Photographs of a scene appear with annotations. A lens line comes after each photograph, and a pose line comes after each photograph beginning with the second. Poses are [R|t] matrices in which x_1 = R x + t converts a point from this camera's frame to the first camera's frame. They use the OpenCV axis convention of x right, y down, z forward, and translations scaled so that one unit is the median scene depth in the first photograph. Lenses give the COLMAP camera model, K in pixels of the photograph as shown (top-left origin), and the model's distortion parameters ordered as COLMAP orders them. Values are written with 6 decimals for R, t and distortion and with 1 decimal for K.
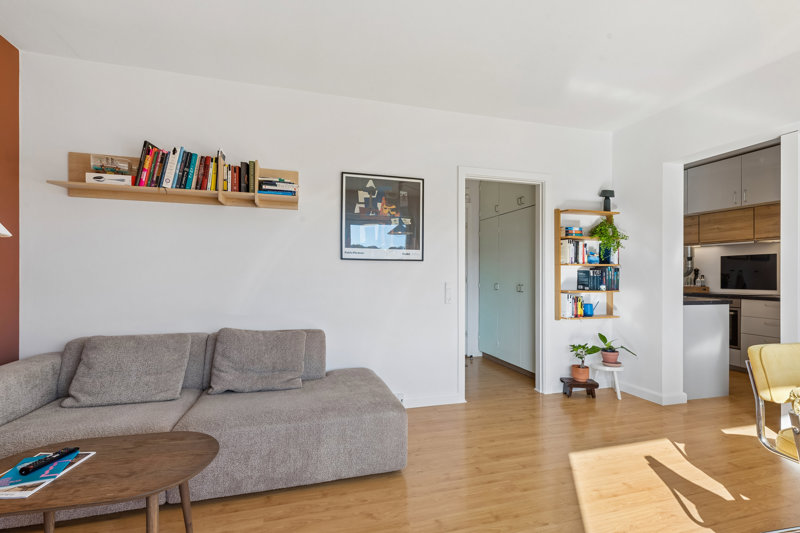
lens RADIAL K [[355.1, 0, 397.3], [0, 355.1, 273.4], [0, 0, 1]] dist [0.000477, 0.000093]
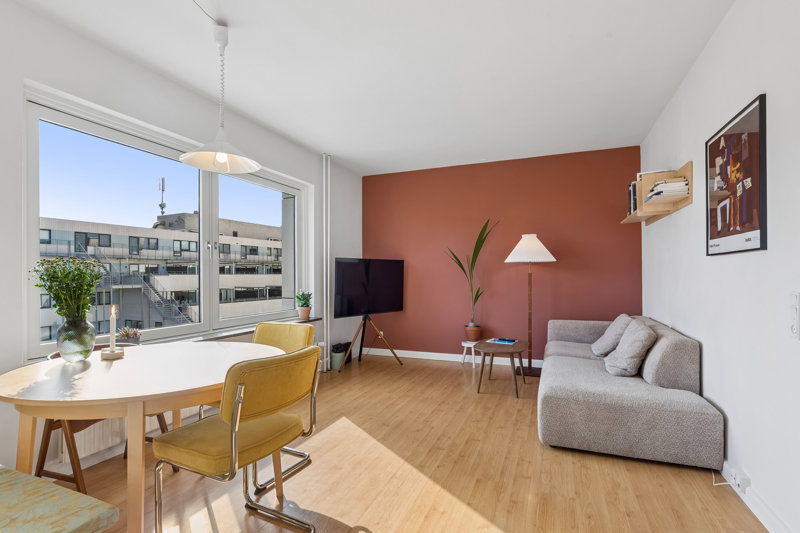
lens RADIAL K [[394.4, 0, 401.3], [0, 394.4, 272.8], [0, 0, 1]] dist [-0.001210, -0.000146]
pose [[-0.603470, -0.006264, -0.797361, 0.786404], [0.006019, 0.999905, -0.012410, 0.004007], [0.797363, -0.012288, -0.603375, 0.840151]]
